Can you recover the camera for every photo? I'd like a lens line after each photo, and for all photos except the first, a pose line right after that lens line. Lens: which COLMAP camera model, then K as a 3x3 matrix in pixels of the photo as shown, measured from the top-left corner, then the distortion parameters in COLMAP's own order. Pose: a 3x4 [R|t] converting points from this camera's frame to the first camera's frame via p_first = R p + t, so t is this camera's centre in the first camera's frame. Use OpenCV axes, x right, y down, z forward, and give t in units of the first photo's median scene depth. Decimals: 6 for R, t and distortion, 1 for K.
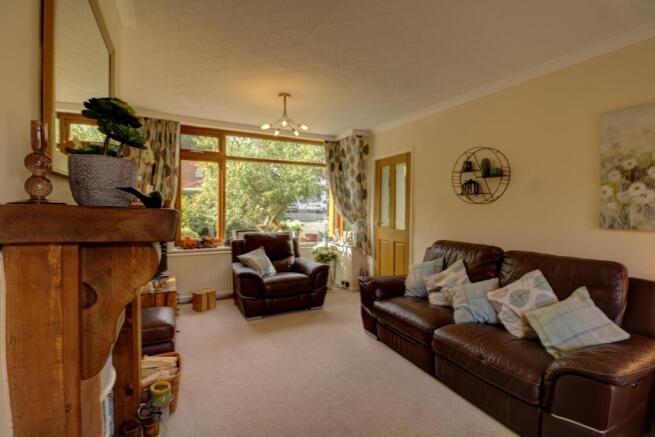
lens RADIAL K [[308.5, 0, 329.3], [0, 308.5, 215.8], [0, 0, 1]] dist [0.012525, -0.019222]
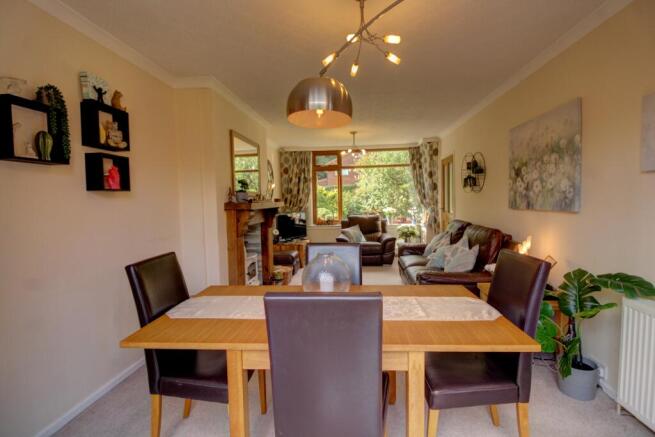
lens RADIAL K [[308.5, 0, 329.3], [0, 308.5, 215.8], [0, 0, 1]] dist [0.012525, -0.019222]
pose [[0.842745, -0.000189, -0.538312, 0.443436], [0.017868, 0.999459, 0.027621, 0.009600], [0.538016, -0.032896, 0.842293, -0.340033]]
